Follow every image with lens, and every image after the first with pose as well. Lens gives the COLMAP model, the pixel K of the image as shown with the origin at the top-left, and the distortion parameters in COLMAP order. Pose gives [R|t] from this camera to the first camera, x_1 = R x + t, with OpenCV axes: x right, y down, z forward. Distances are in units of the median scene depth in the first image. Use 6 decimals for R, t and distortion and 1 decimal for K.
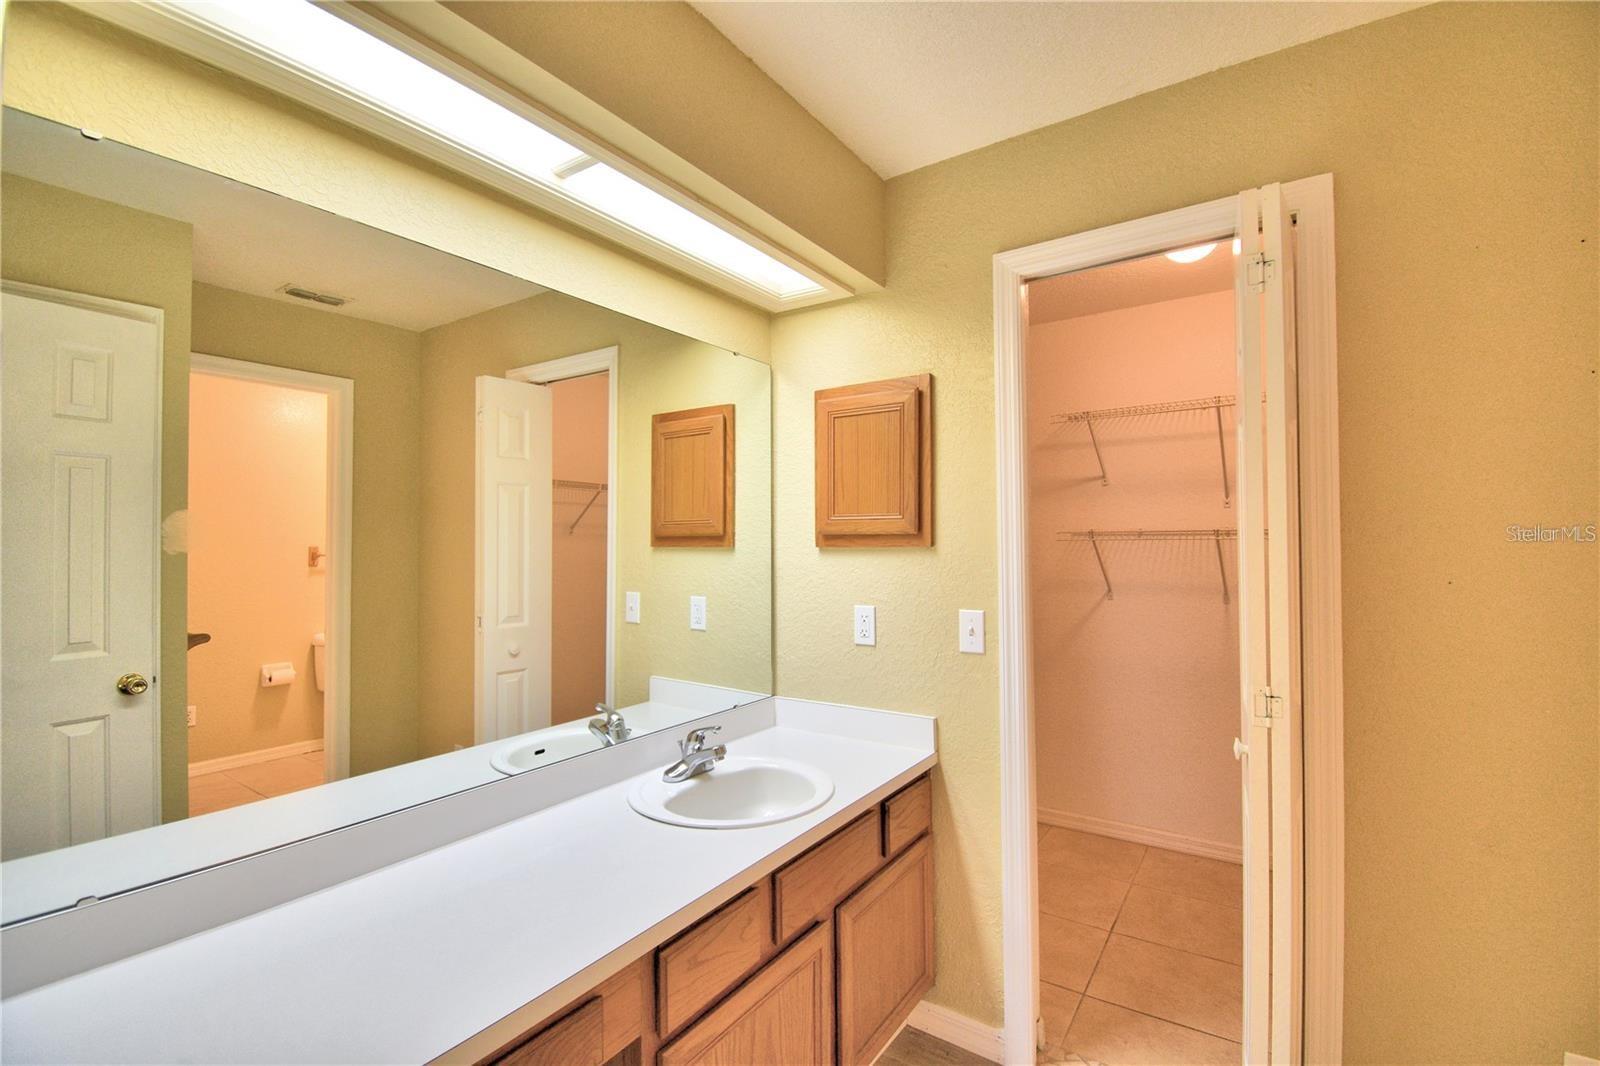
lens RADIAL K [[702.5, 0, 792.9], [0, 702.5, 534.7], [0, 0, 1]] dist [0.020460, -0.025894]
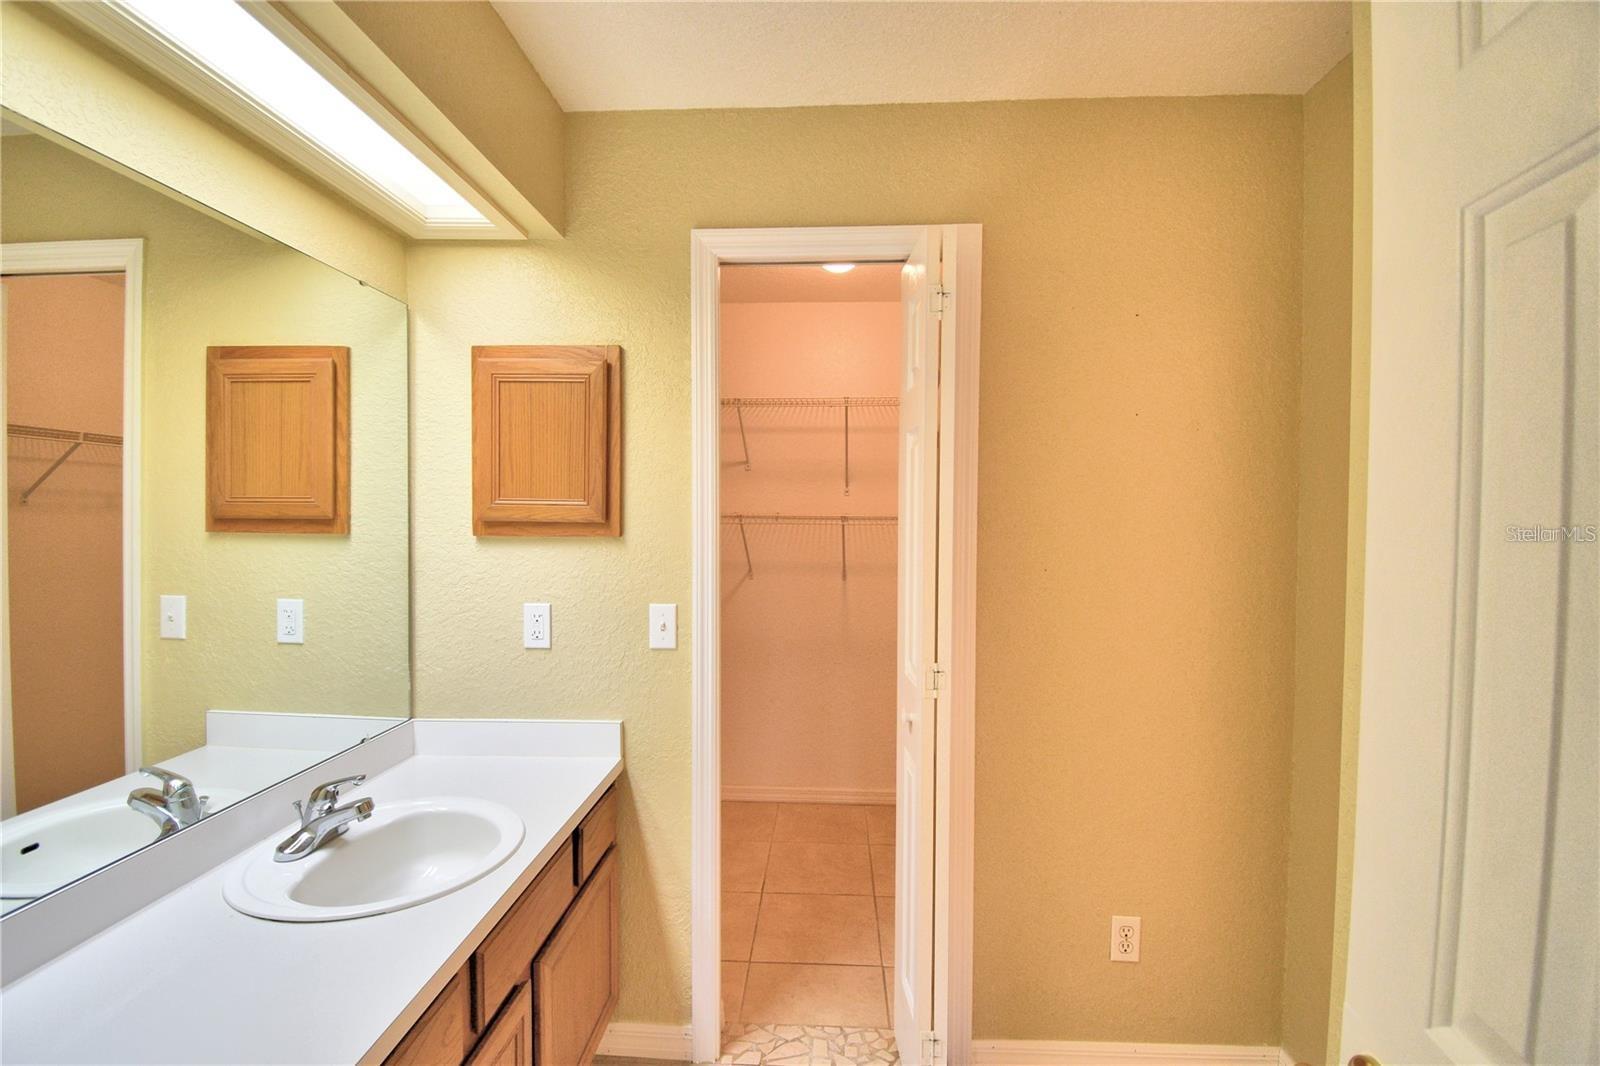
lens RADIAL K [[721.4, 0, 792.9], [0, 721.4, 534.6], [0, 0, 1]] dist [0.021625, -0.027645]
pose [[0.851819, -0.001856, 0.523833, -0.099084], [-0.019689, 0.999174, 0.035556, -0.022504], [-0.523466, -0.040601, 0.851078, 0.078342]]
